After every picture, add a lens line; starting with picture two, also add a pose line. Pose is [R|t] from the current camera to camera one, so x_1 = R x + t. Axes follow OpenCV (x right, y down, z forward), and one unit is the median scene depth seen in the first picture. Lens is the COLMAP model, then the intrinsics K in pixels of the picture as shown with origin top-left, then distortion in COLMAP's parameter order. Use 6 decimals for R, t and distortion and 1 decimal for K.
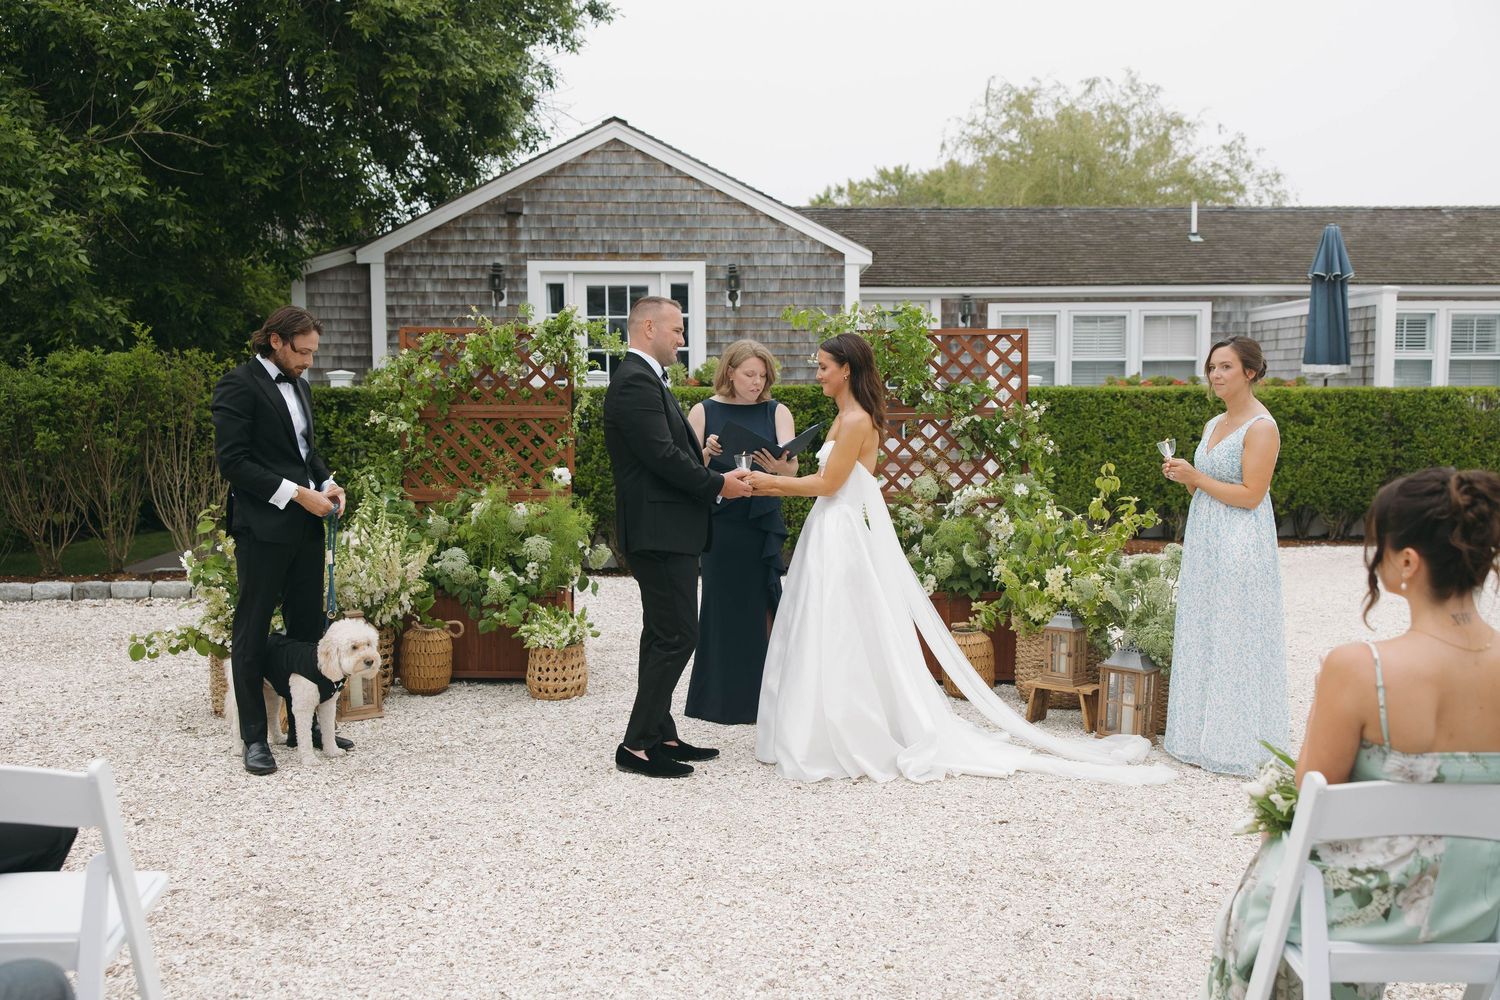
lens RADIAL K [[1381.7, 0, 755.1], [0, 1381.7, 506.6], [0, 0, 1]] dist [0.005890, 0.035112]
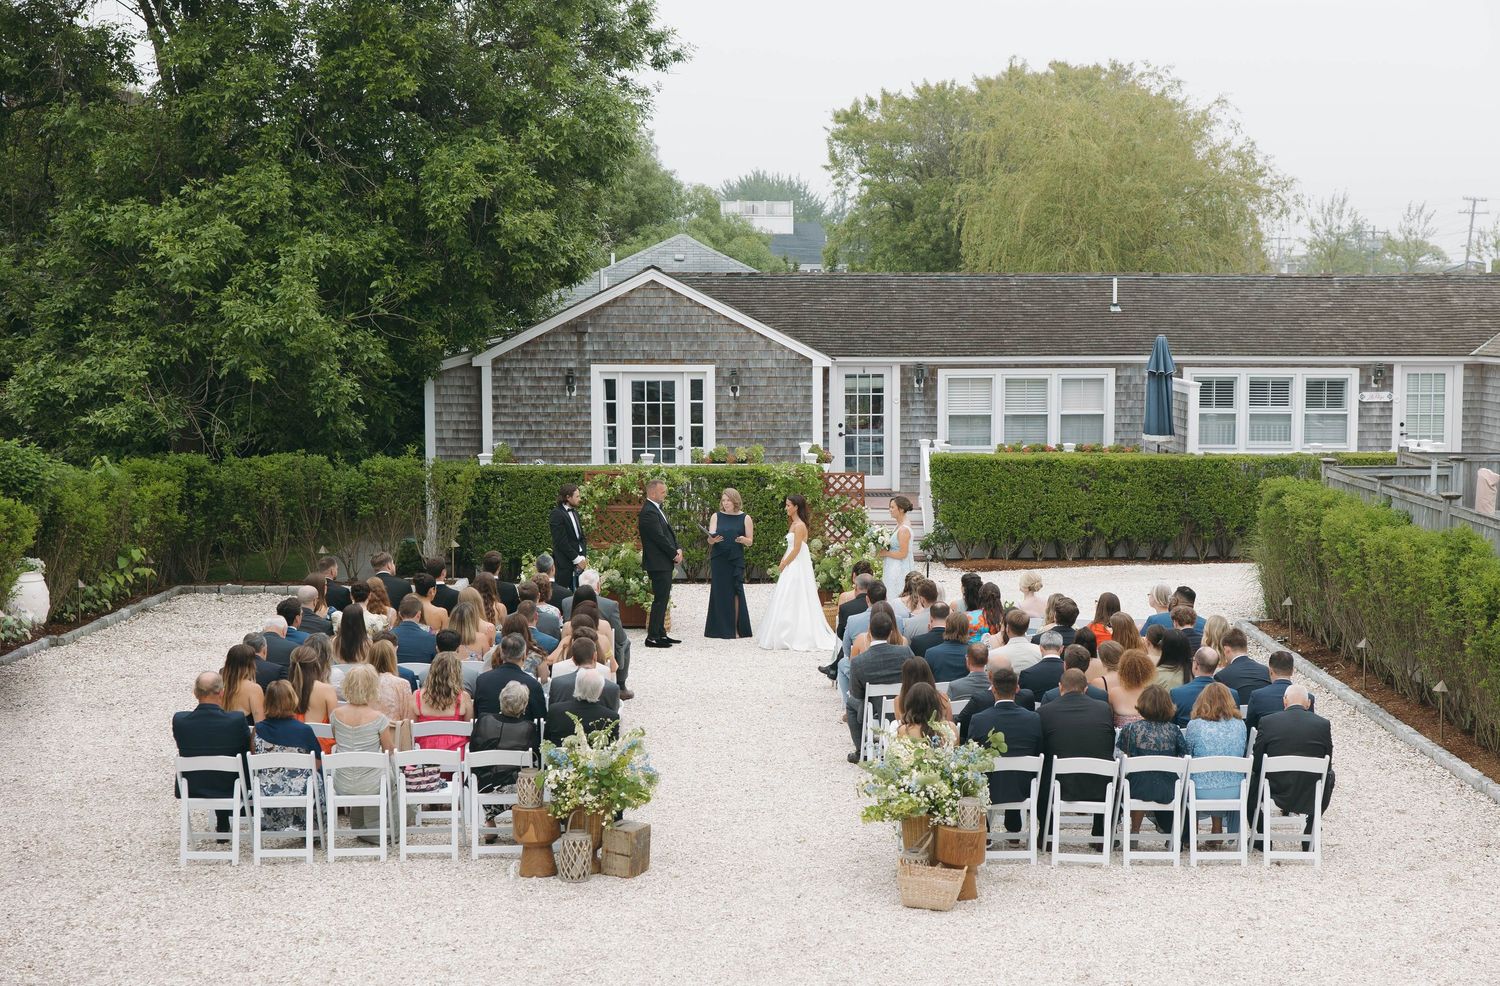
lens RADIAL K [[2194.0, 0, 819.6], [0, 2194.0, 576.4], [0, 0, 1]] dist [0.007803, 0.032064]
pose [[0.999767, 0.002120, 0.021471, 0.024320], [-0.003050, 0.999054, 0.043385, -0.057781], [-0.021358, -0.043441, 0.998828, -1.293145]]
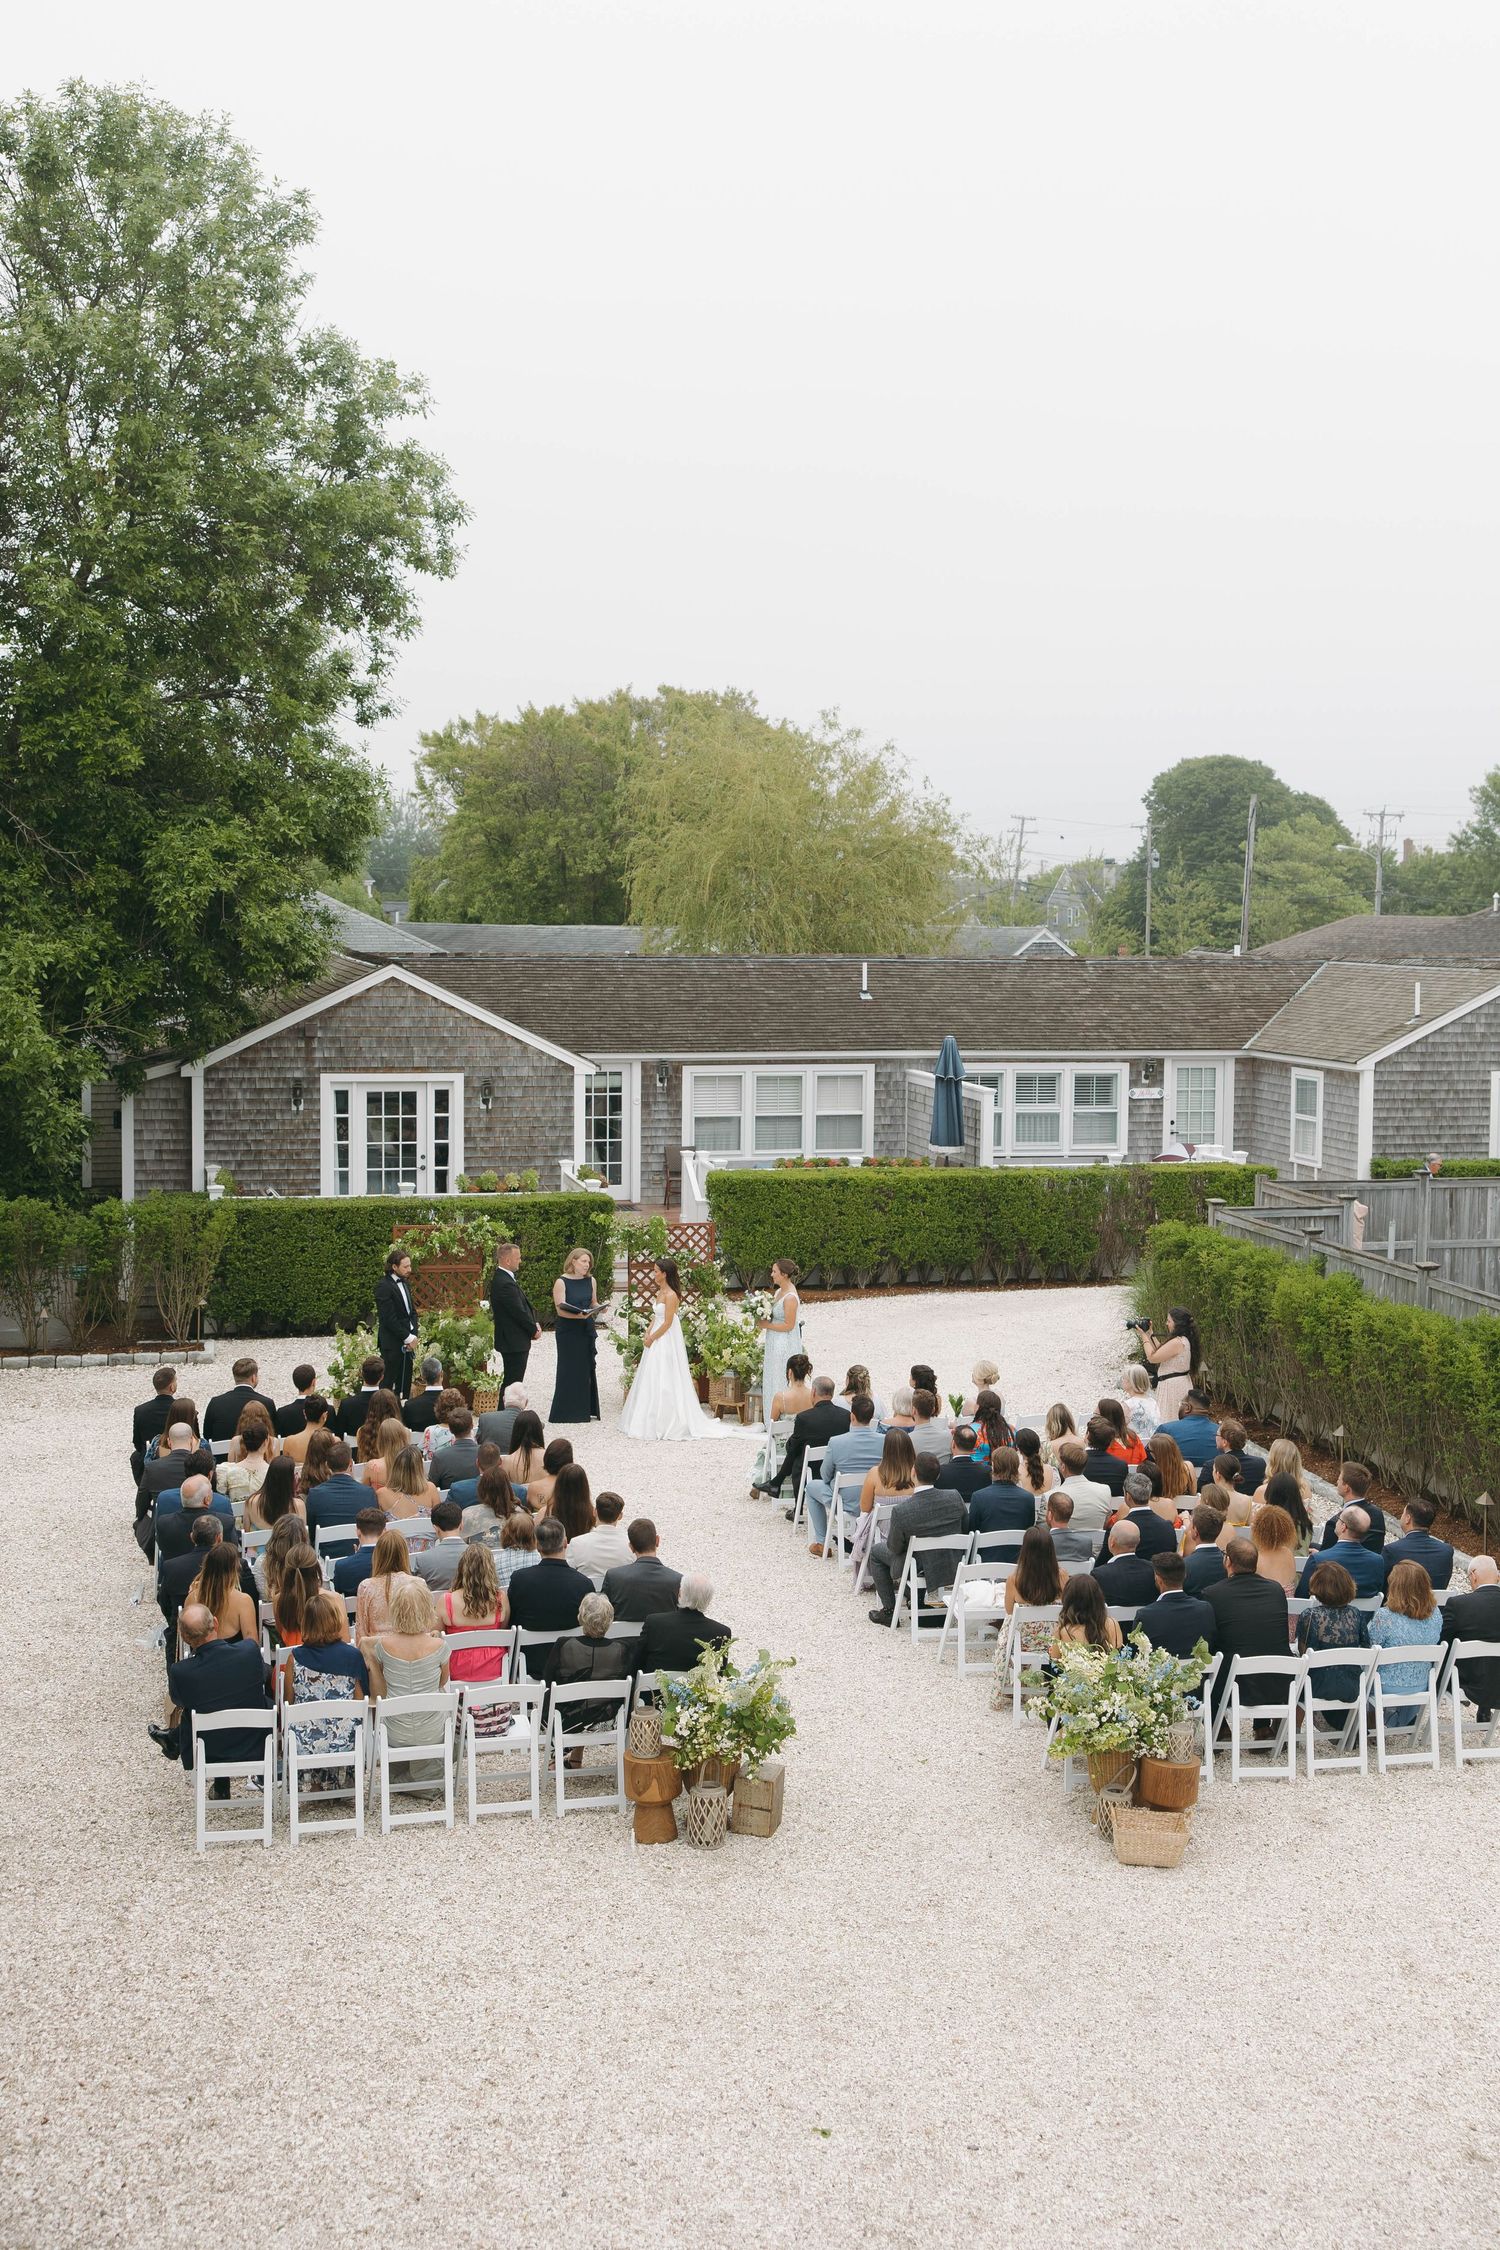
lens RADIAL K [[2372.7, 0, 739.1], [0, 2372.7, 1134.3], [0, 0, 1]] dist [0.002997, -0.009860]
pose [[0.979809, -0.005777, 0.199855, -0.223245], [0.003309, 0.999914, 0.012677, -0.149605], [-0.199911, -0.011760, 0.979744, -1.166559]]
